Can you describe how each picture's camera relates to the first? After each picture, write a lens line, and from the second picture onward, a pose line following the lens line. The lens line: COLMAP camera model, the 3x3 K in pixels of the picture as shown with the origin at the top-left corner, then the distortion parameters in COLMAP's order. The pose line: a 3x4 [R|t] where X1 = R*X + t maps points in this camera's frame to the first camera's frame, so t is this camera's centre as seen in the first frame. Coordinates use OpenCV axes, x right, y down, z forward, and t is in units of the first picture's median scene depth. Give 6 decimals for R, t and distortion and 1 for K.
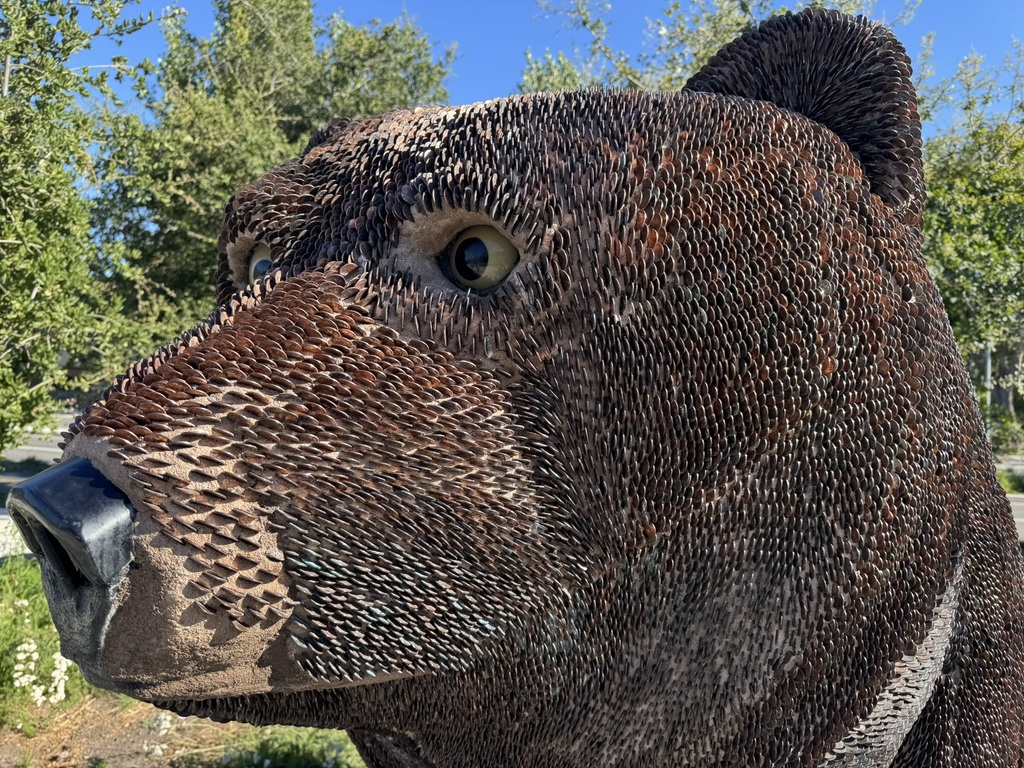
lens RADIAL K [[680.5, 0, 512.0], [0, 680.5, 384.0], [0, 0, 1]] dist [0.064818, -0.003691]
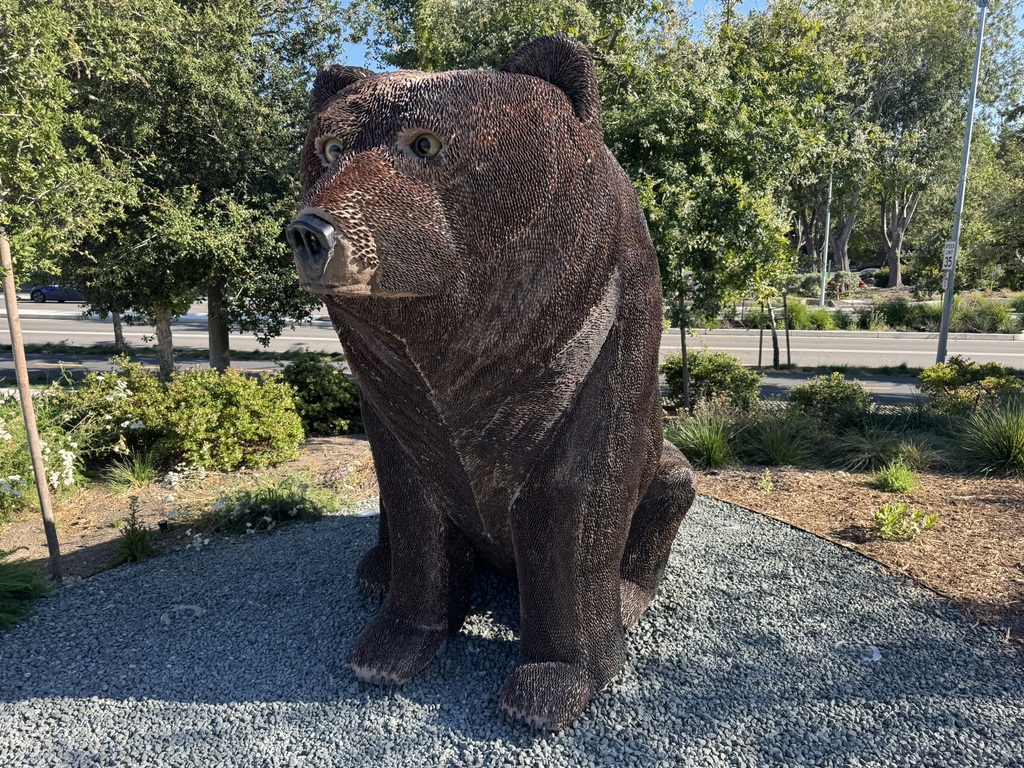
lens RADIAL K [[680.5, 0, 512.0], [0, 680.5, 384.0], [0, 0, 1]] dist [0.064818, -0.003691]
pose [[0.983788, -0.061369, 0.168507, -0.252638], [0.028796, 0.981491, 0.189330, 0.262177], [-0.177008, -0.181409, 0.967346, -2.054122]]
